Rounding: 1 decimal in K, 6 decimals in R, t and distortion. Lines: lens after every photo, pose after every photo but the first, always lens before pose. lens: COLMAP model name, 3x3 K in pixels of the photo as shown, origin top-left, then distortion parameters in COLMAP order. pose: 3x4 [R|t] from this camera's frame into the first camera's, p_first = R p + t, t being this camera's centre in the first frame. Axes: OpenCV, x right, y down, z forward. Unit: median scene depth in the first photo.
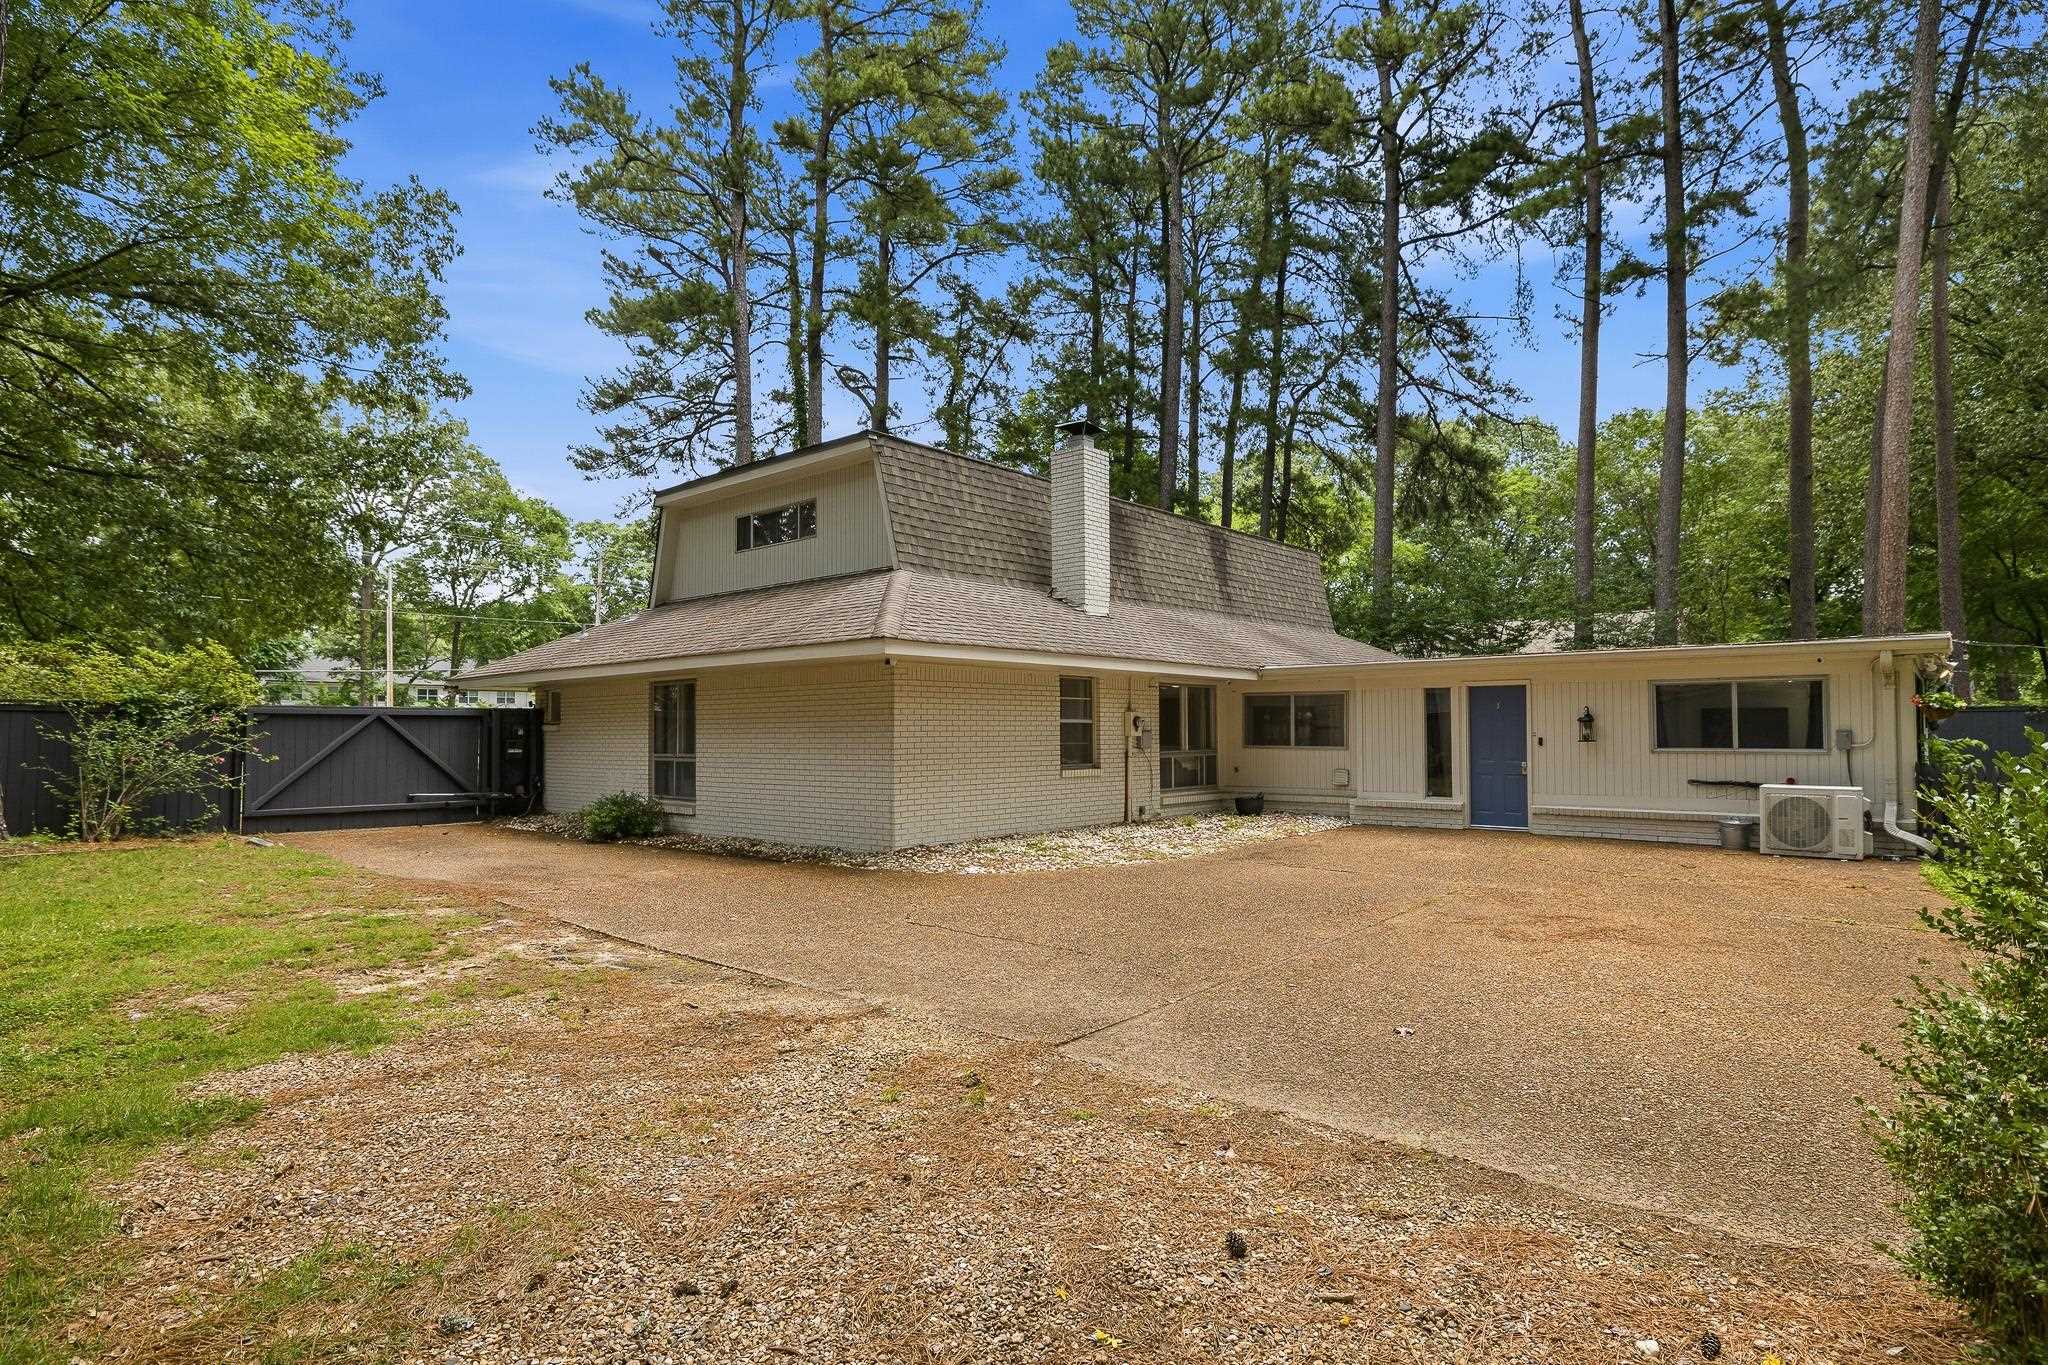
lens RADIAL K [[1053.0, 0, 1024.4], [0, 1053.0, 692.0], [0, 0, 1]] dist [0.000530, 0.000117]
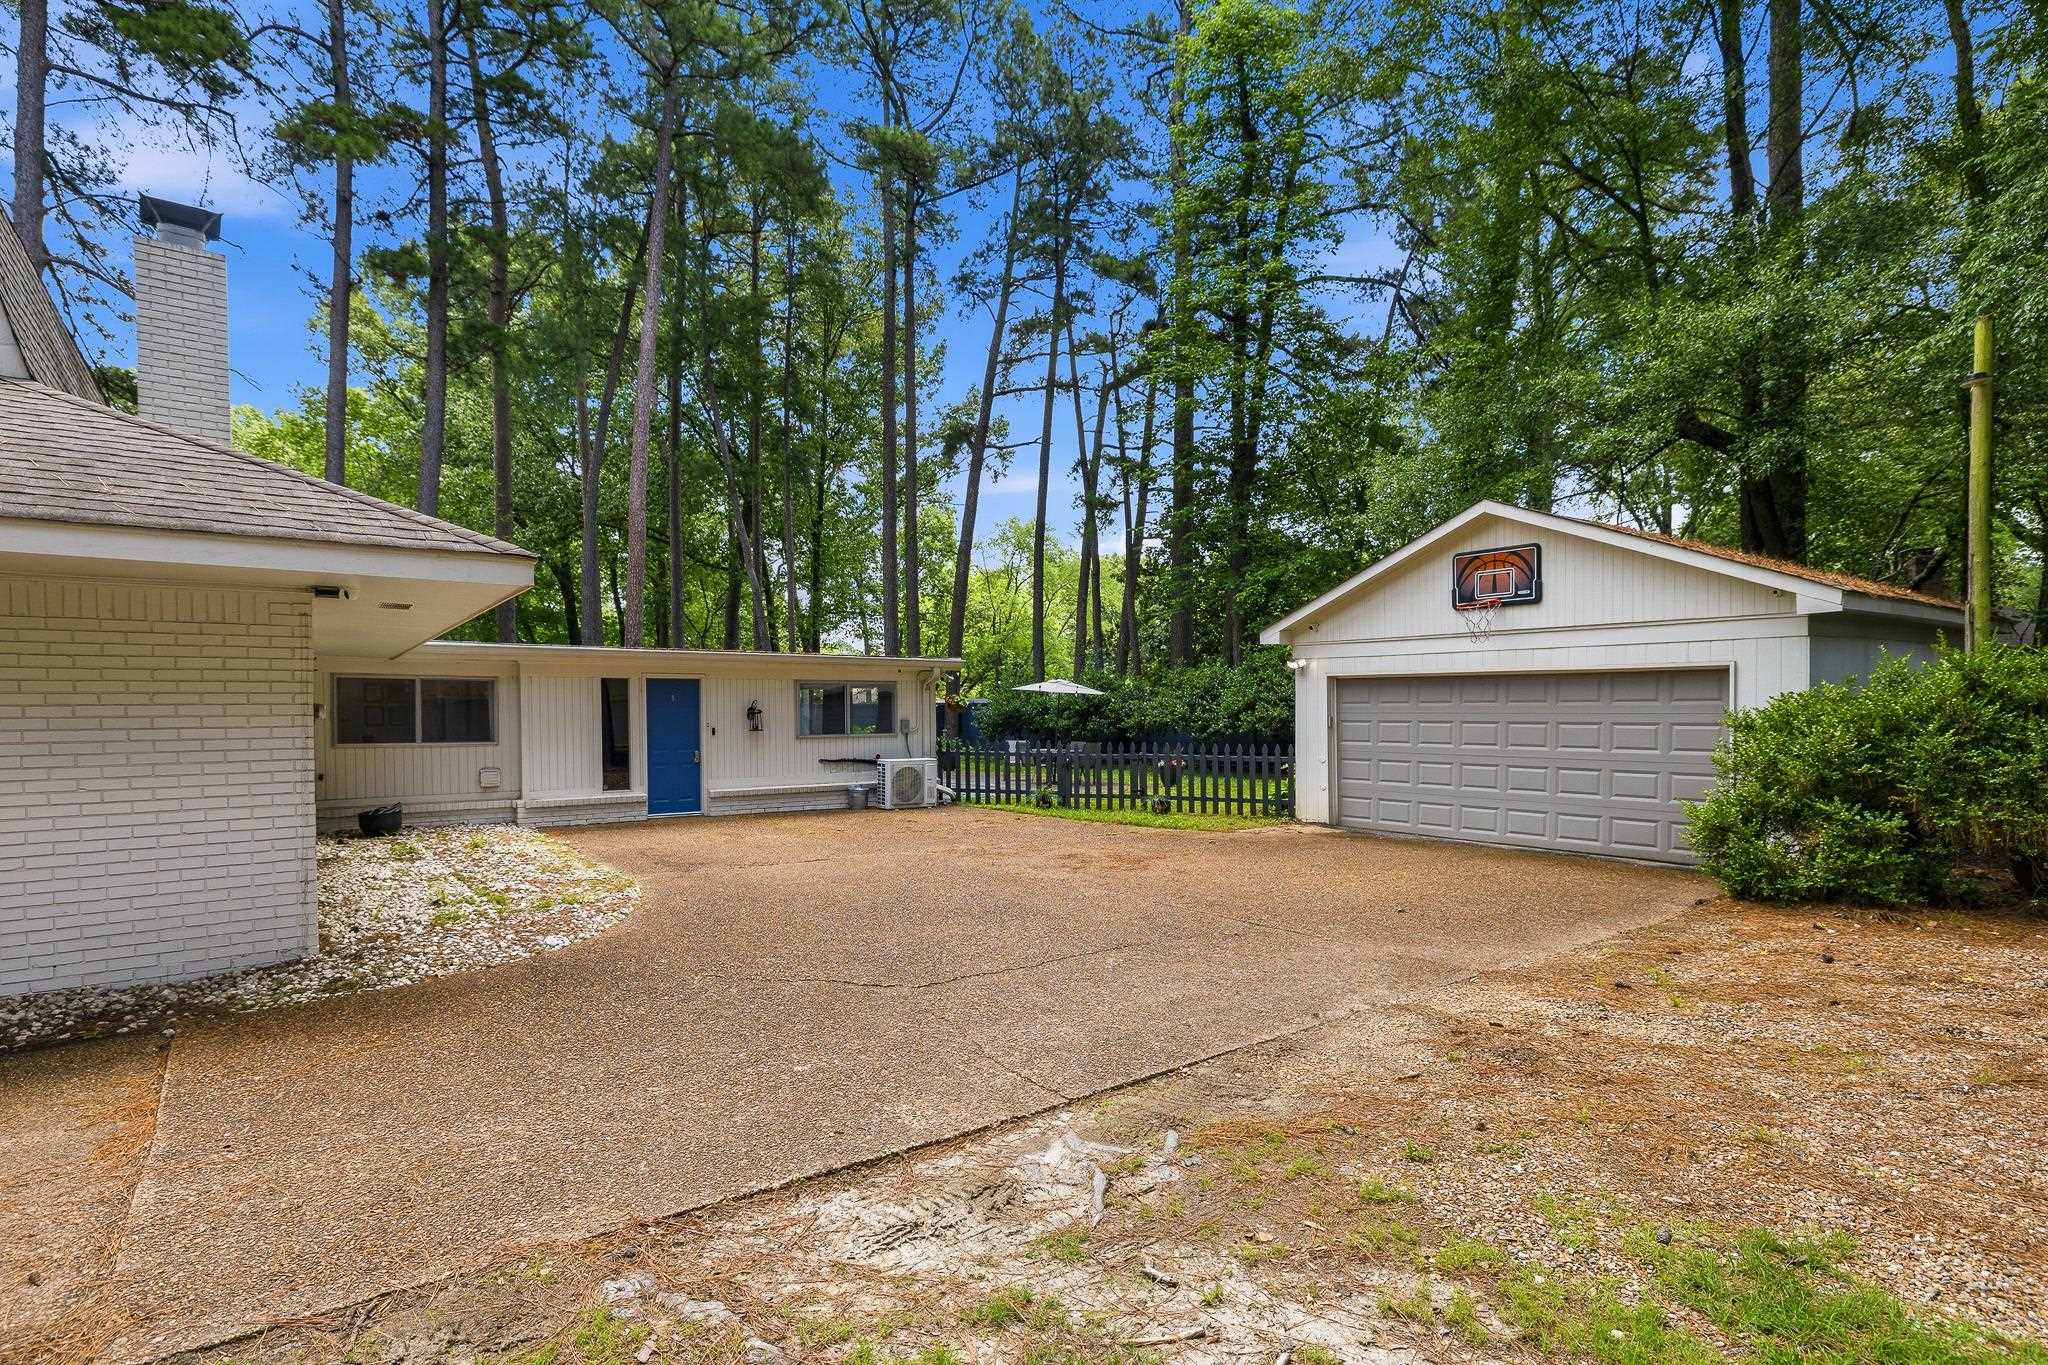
lens RADIAL K [[988.8, 0, 1024.9], [0, 988.8, 717.0], [0, 0, 1]] dist [-0.000372, 0.000075]
pose [[0.207031, 0.001944, 0.978332, -0.443047], [-0.029049, 0.999569, 0.004161, 0.018286], [-0.977903, -0.029281, 0.206998, 0.469572]]
